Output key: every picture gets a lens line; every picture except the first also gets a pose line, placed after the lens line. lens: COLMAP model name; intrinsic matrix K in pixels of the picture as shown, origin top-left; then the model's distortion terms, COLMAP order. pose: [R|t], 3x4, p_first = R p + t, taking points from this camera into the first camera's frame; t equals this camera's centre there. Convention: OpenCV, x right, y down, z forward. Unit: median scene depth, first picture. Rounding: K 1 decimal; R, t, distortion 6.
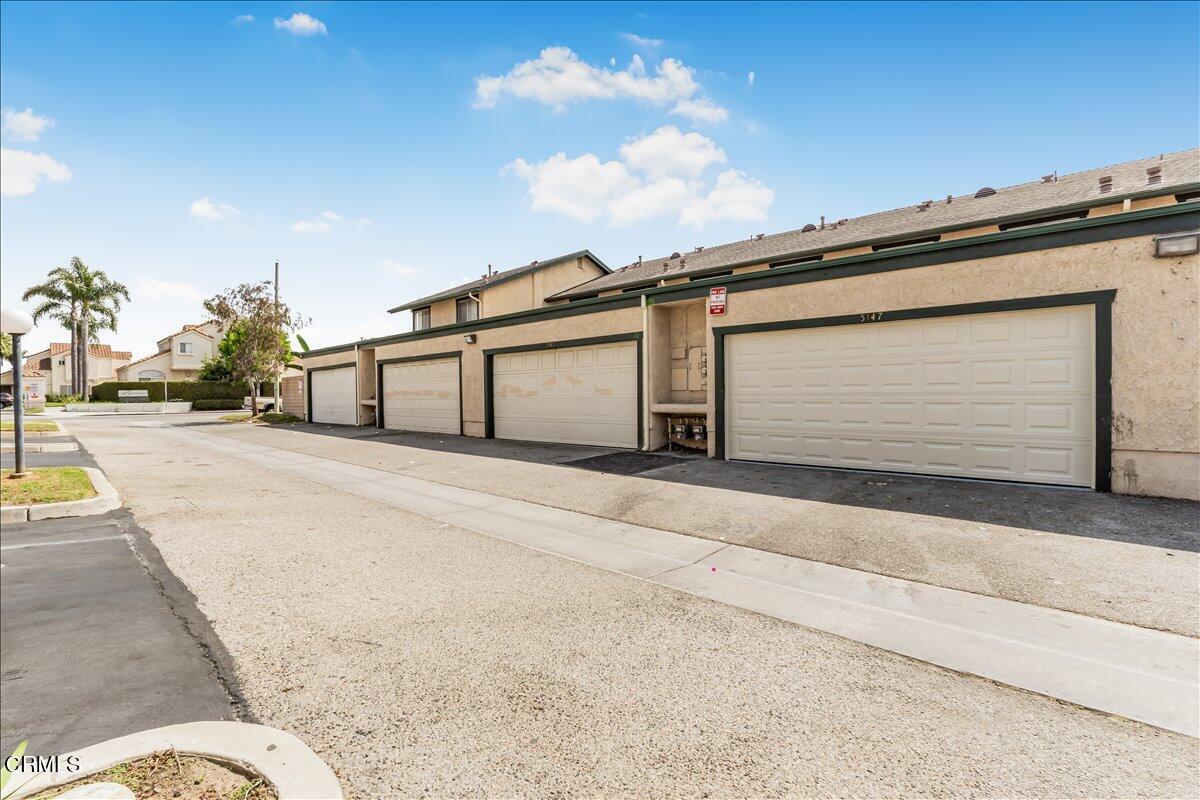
lens RADIAL K [[556.0, 0, 606.1], [0, 556.0, 398.9], [0, 0, 1]] dist [-0.030877, 0.002557]
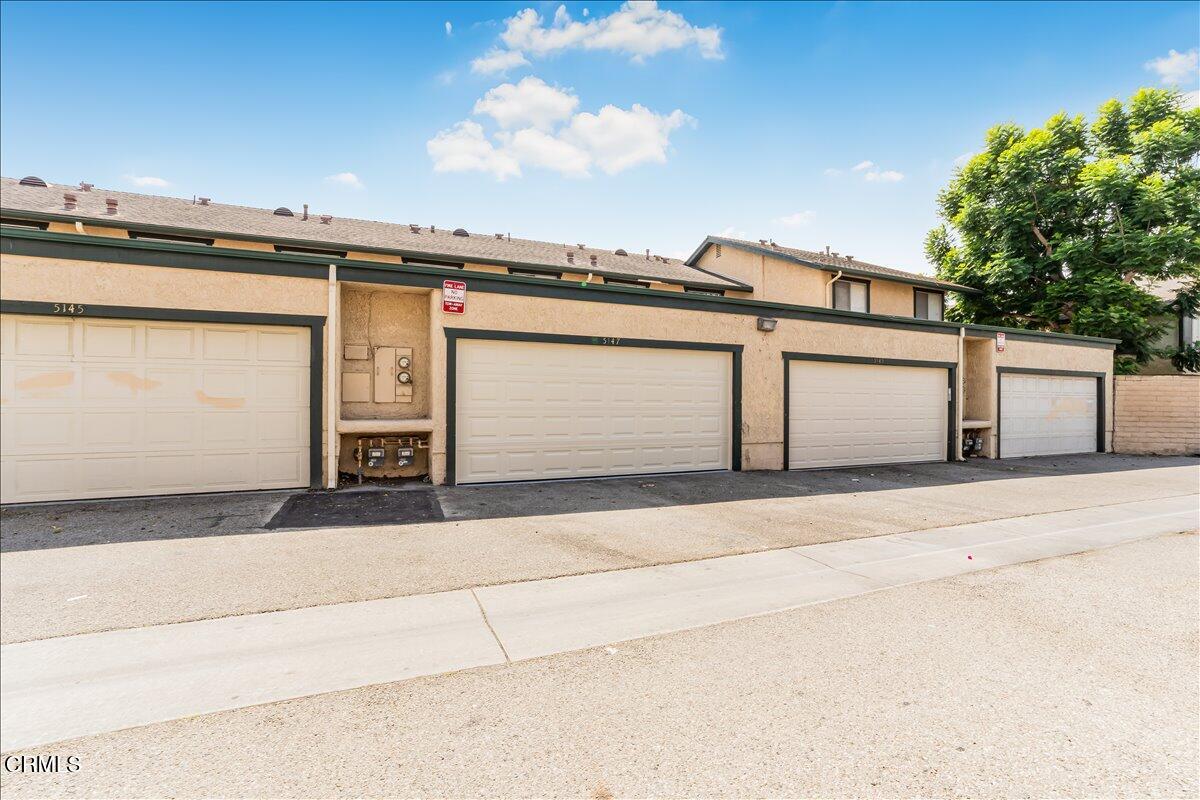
lens RADIAL K [[556.0, 0, 602.6], [0, 556.0, 406.1], [0, 0, 1]] dist [-0.030877, 0.002557]
pose [[0.396793, 0.005101, 0.917894, -0.469022], [0.000997, 0.999982, -0.005988, -0.006085], [-0.917908, 0.003291, 0.396781, 0.456835]]
